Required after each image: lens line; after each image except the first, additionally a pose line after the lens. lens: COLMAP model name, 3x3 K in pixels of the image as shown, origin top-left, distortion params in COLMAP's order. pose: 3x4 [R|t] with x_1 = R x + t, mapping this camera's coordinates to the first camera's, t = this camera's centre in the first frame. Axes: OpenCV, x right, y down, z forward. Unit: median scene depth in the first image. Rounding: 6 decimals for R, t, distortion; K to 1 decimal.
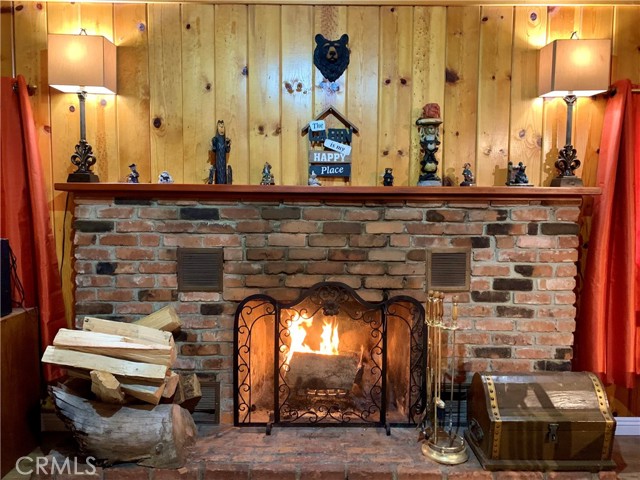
lens RADIAL K [[489.2, 0, 320.0], [0, 489.2, 240.0], [0, 0, 1]] dist [0.081330, -0.103685]
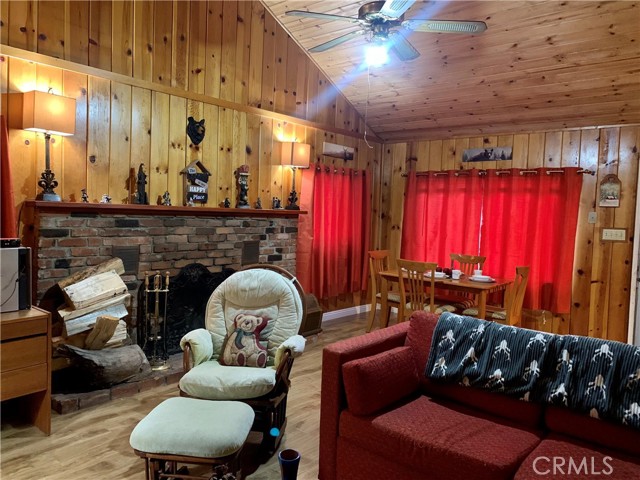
lens RADIAL K [[489.2, 0, 320.0], [0, 489.2, 240.0], [0, 0, 1]] dist [0.081330, -0.103685]
pose [[0.643367, -0.030936, 0.764933, -1.017528], [0.016194, 0.999510, 0.026802, -0.033060], [-0.765387, -0.004856, 0.643552, -0.423592]]
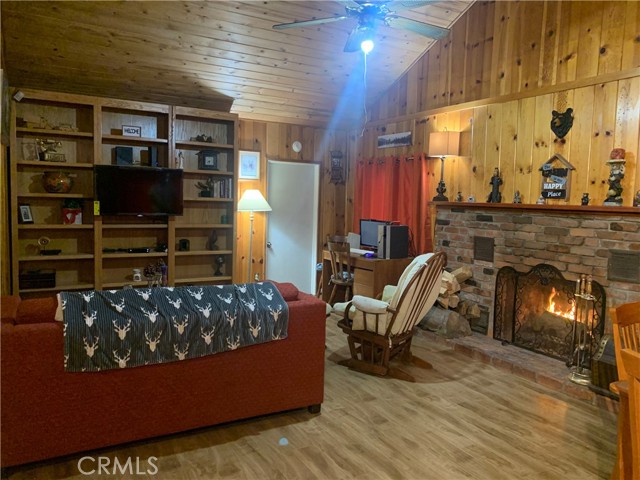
lens RADIAL K [[489.2, 0, 320.0], [0, 489.2, 240.0], [0, 0, 1]] dist [0.081330, -0.103685]
pose [[0.496008, 0.081655, -0.864470, 1.049760], [-0.077397, 0.995763, 0.049649, -0.015832], [0.864862, 0.042281, 0.500226, -0.453848]]
